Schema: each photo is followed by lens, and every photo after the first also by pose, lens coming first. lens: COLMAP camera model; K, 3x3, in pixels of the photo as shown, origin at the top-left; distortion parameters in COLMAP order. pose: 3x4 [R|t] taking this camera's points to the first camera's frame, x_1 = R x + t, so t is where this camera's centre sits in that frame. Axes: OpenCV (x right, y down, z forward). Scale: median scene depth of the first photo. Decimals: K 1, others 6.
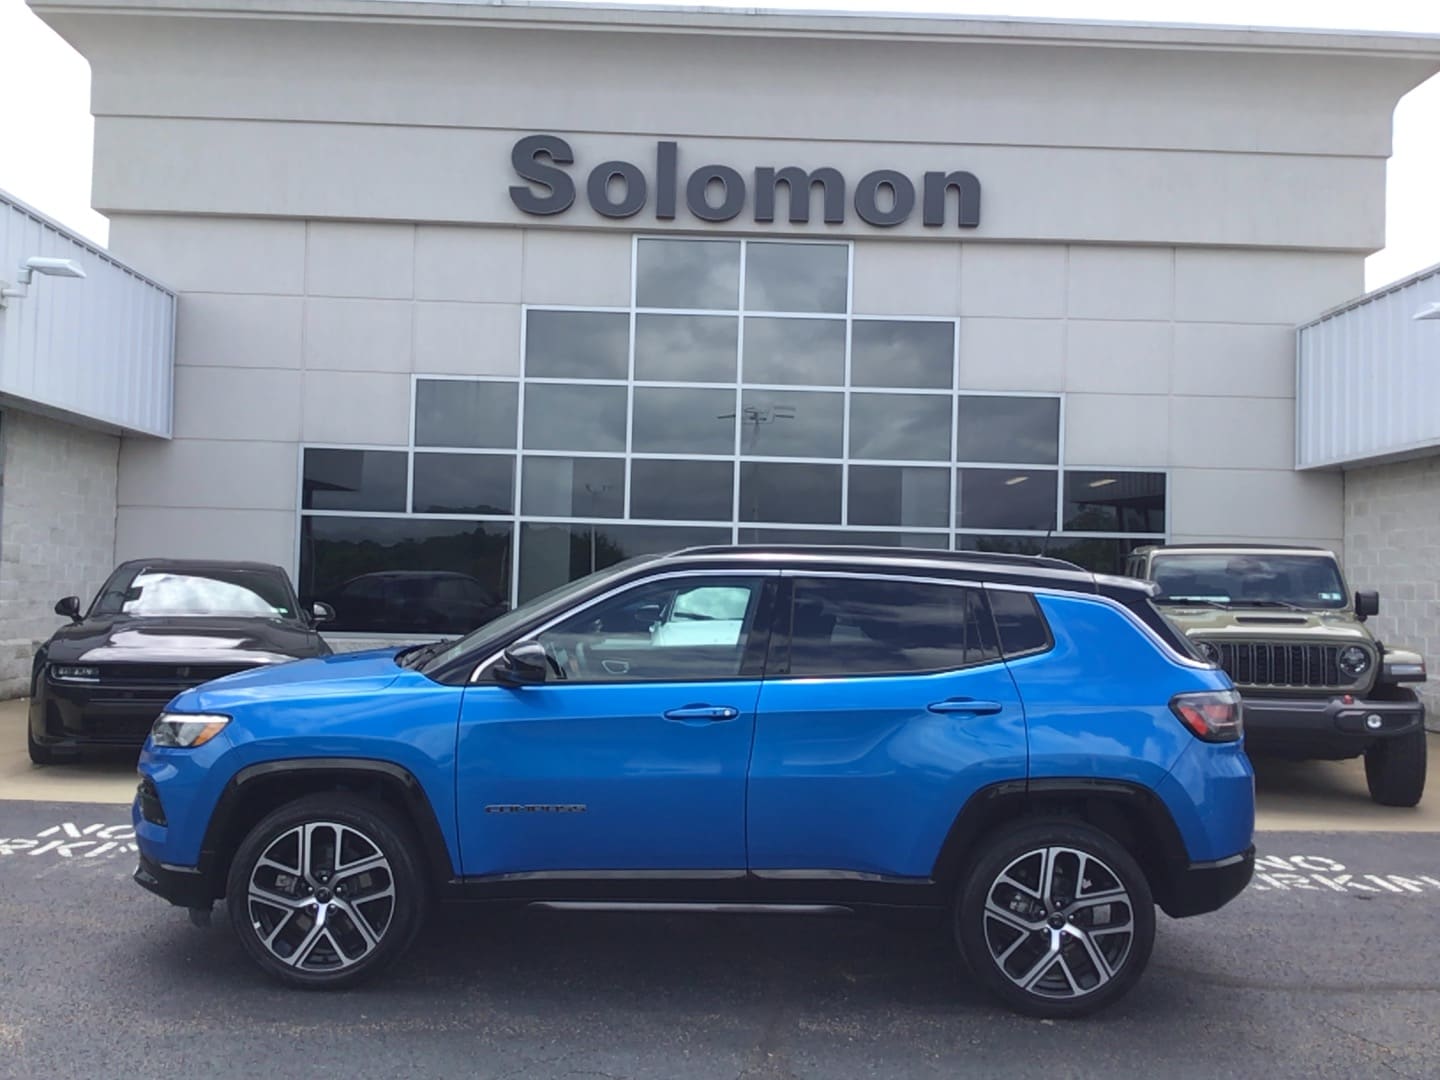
lens RADIAL K [[1308.9, 0, 717.4], [0, 1308.9, 545.2], [0, 0, 1]] dist [0.100598, -0.200517]
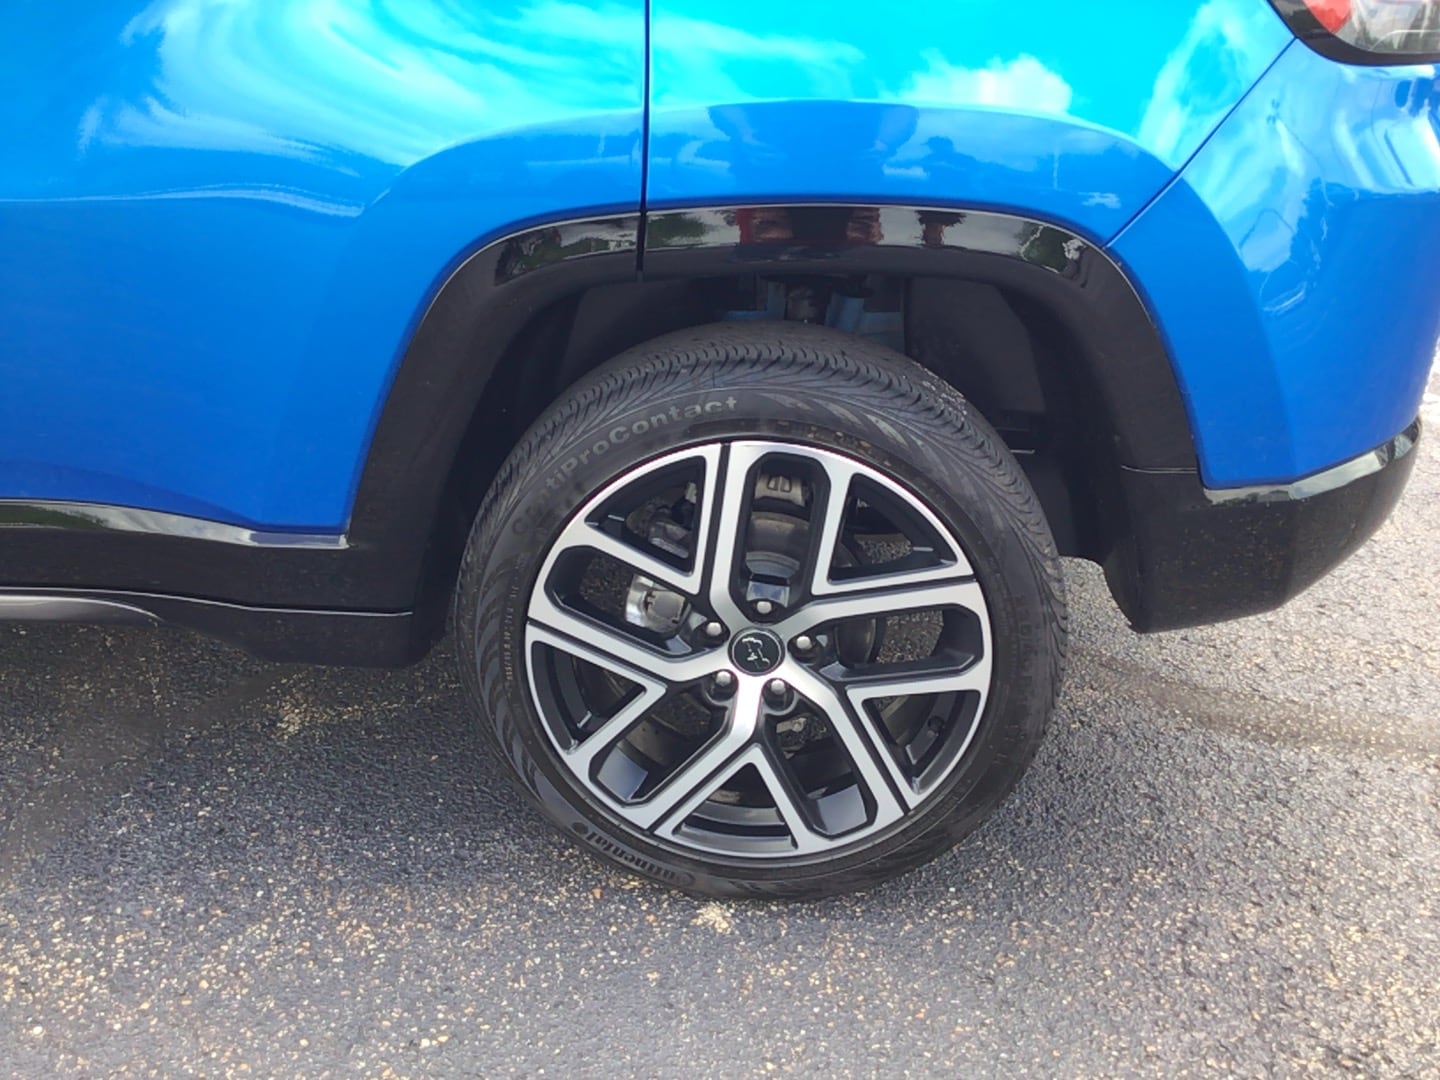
lens RADIAL K [[1315.6, 0, 720.0], [0, 1315.6, 540.0], [0, 0, 1]] dist [0.081437, -0.159534]
pose [[0.999338, 0.009401, -0.035131, 0.259728], [0.006026, 0.909854, 0.414885, 0.127352], [0.035864, -0.414822, 0.909196, 0.723168]]
